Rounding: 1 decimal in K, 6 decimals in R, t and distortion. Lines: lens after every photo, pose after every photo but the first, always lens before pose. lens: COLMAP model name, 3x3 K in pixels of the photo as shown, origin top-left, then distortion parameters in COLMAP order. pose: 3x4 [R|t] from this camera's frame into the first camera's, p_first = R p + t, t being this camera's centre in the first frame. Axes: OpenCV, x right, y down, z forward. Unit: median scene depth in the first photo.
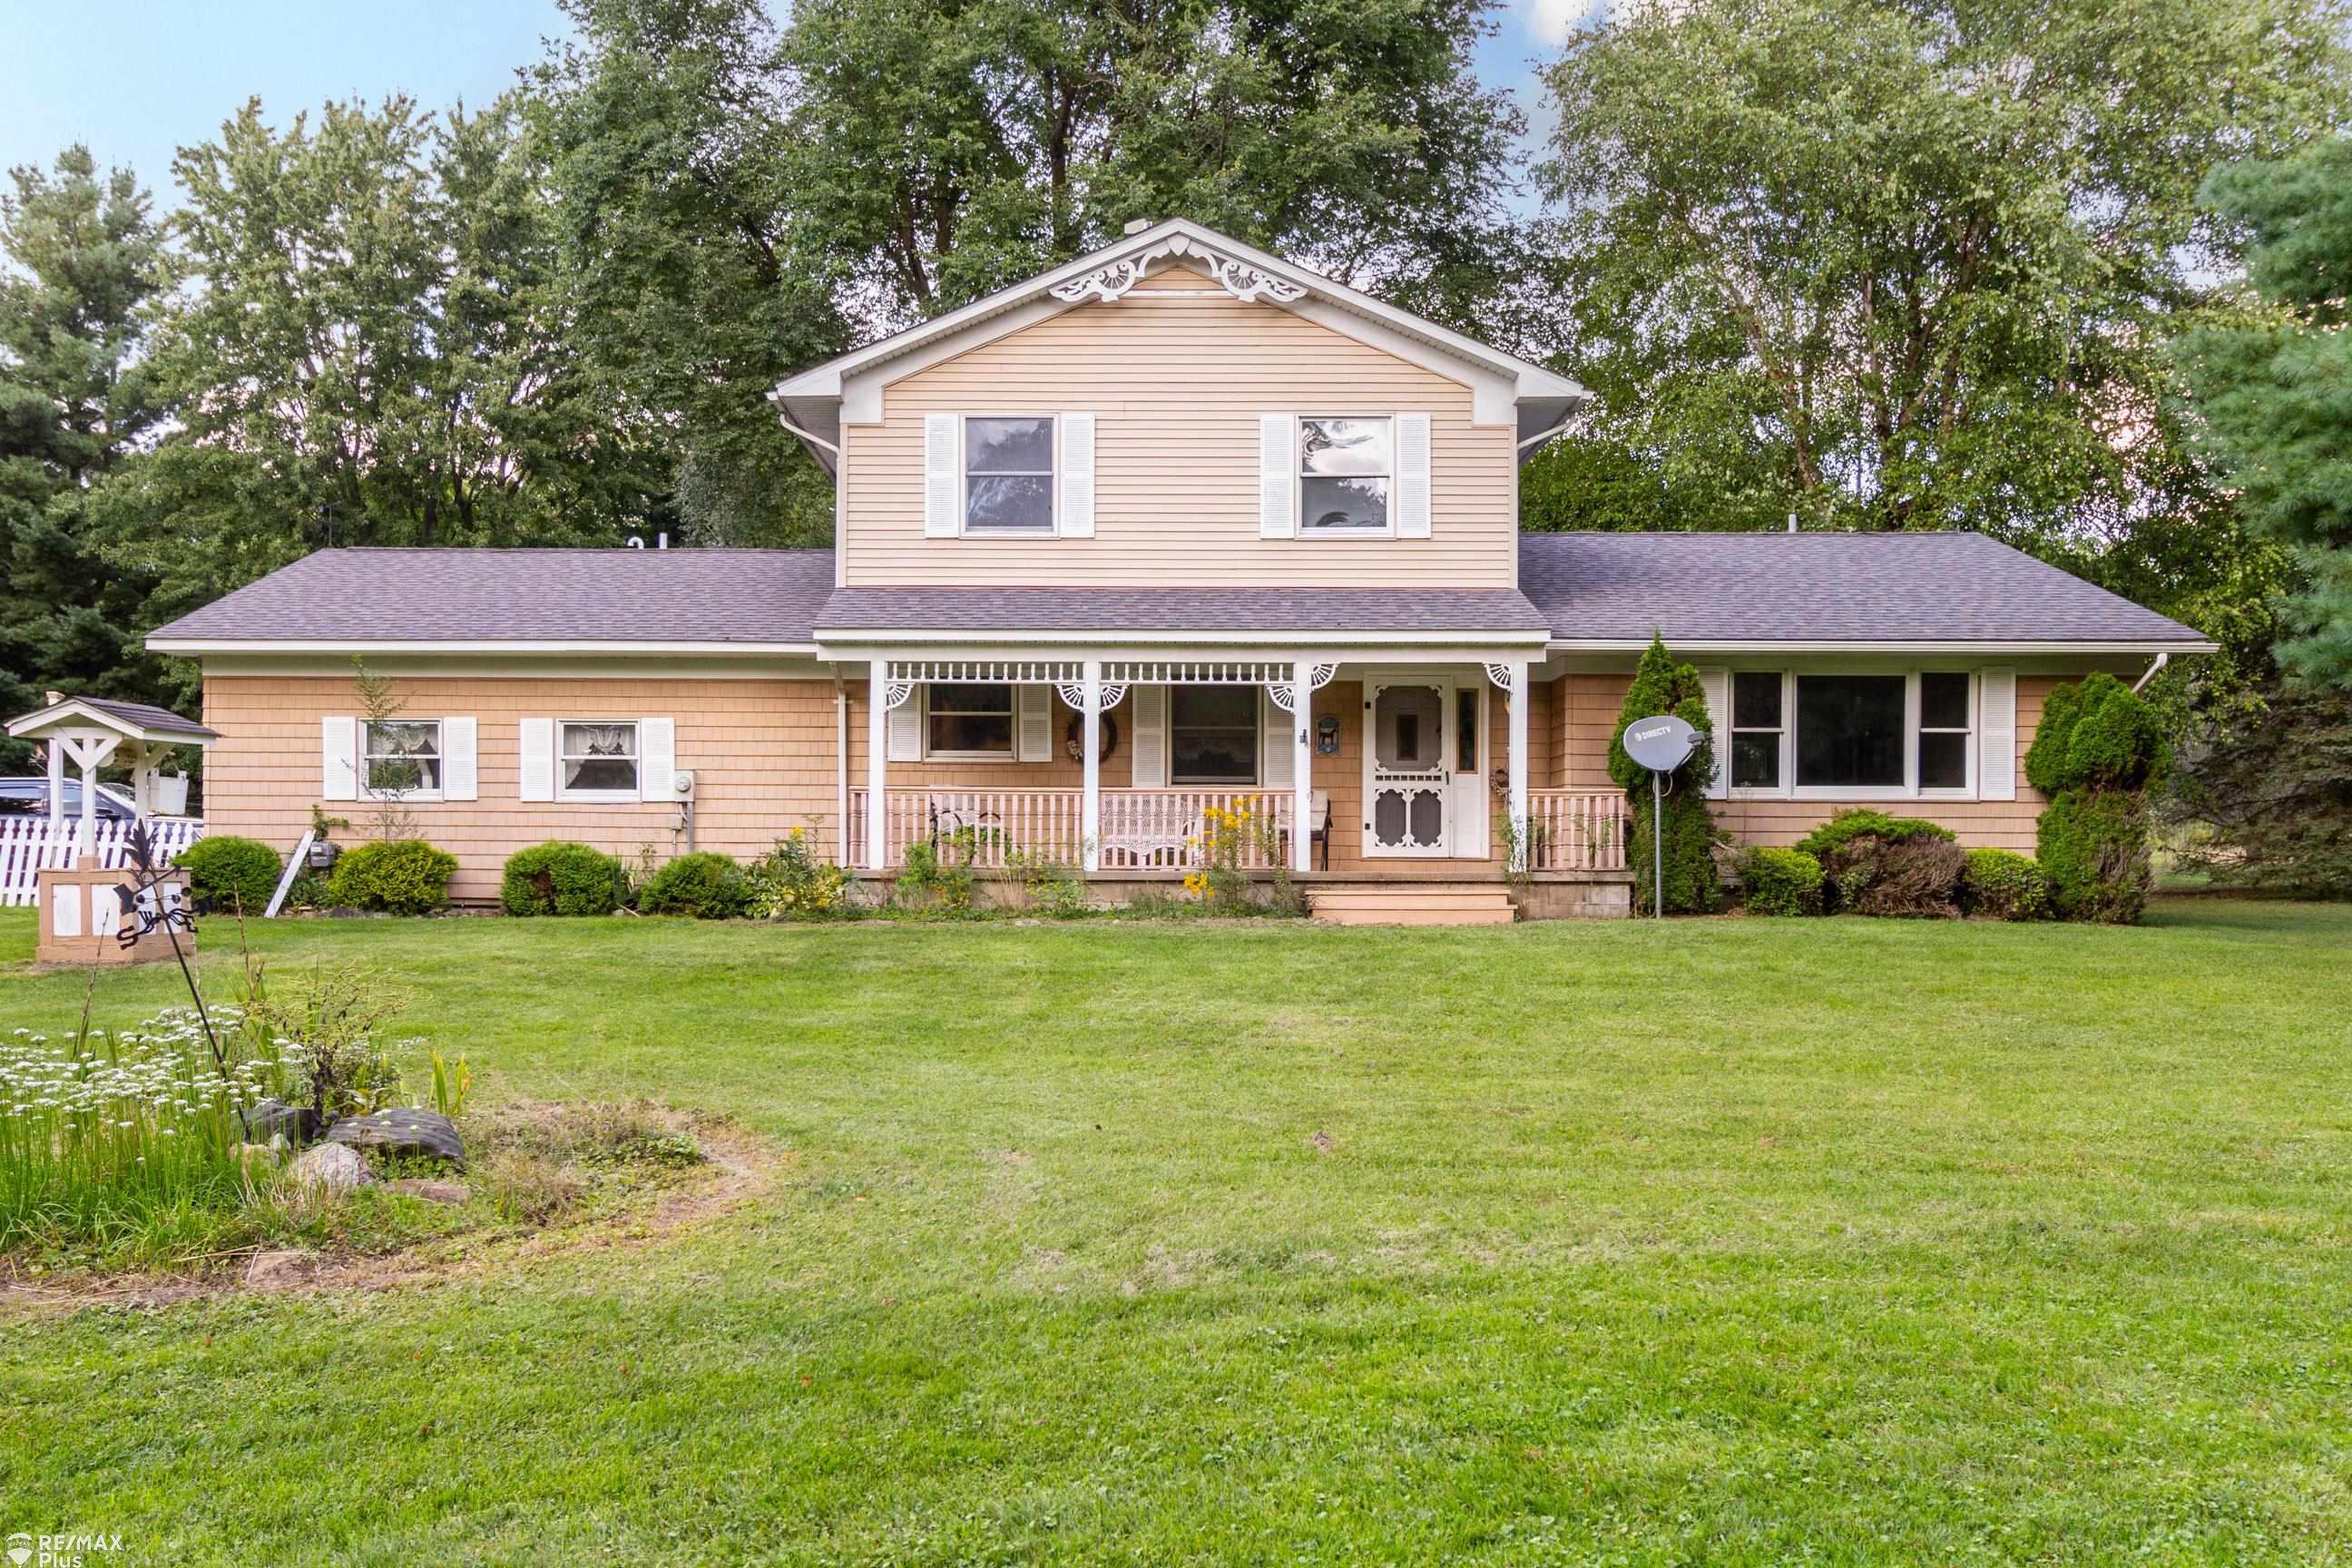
lens RADIAL K [[1975.9, 0, 1170.8], [0, 1975.9, 816.8], [0, 0, 1]] dist [0.000830, -0.004947]
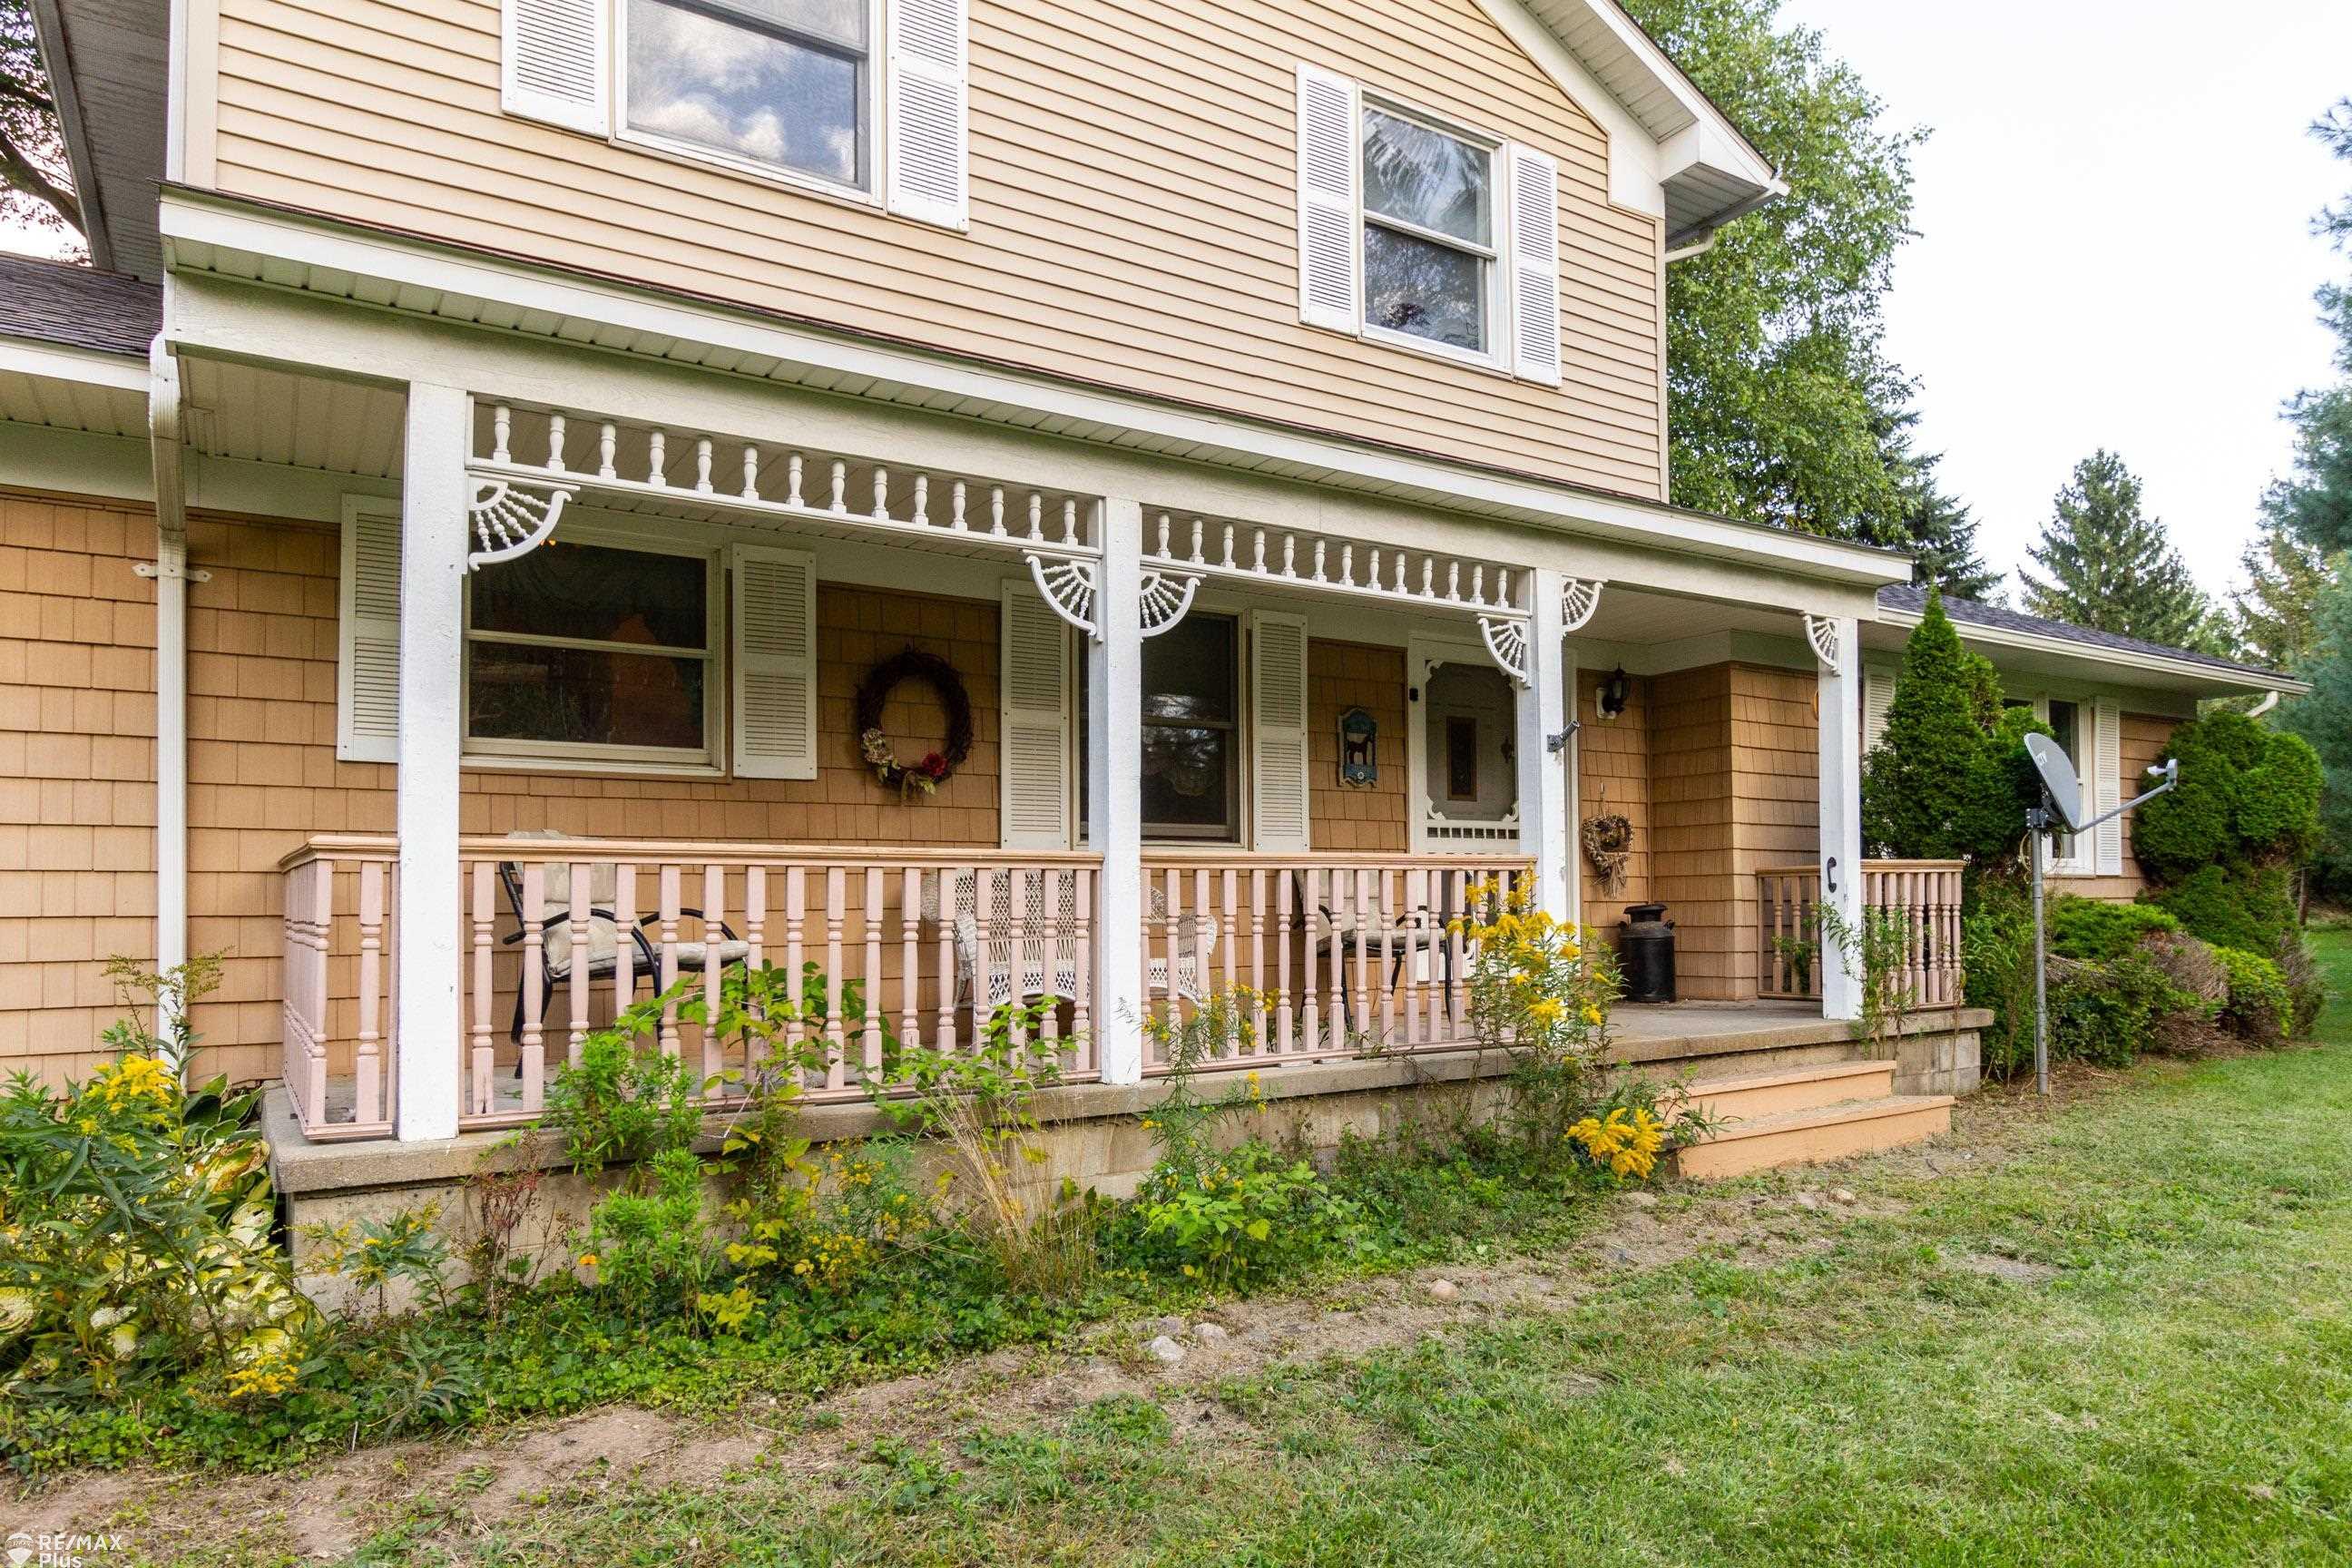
lens RADIAL K [[1493.8, 0, 1301.3], [0, 1493.8, 845.8], [0, 0, 1]] dist [-0.000130, -0.000100]
pose [[0.826032, 0.010629, 0.563523, -0.155573], [-0.004190, 0.999910, -0.012719, -0.011059], [-0.563608, 0.008145, 0.826003, 0.710056]]
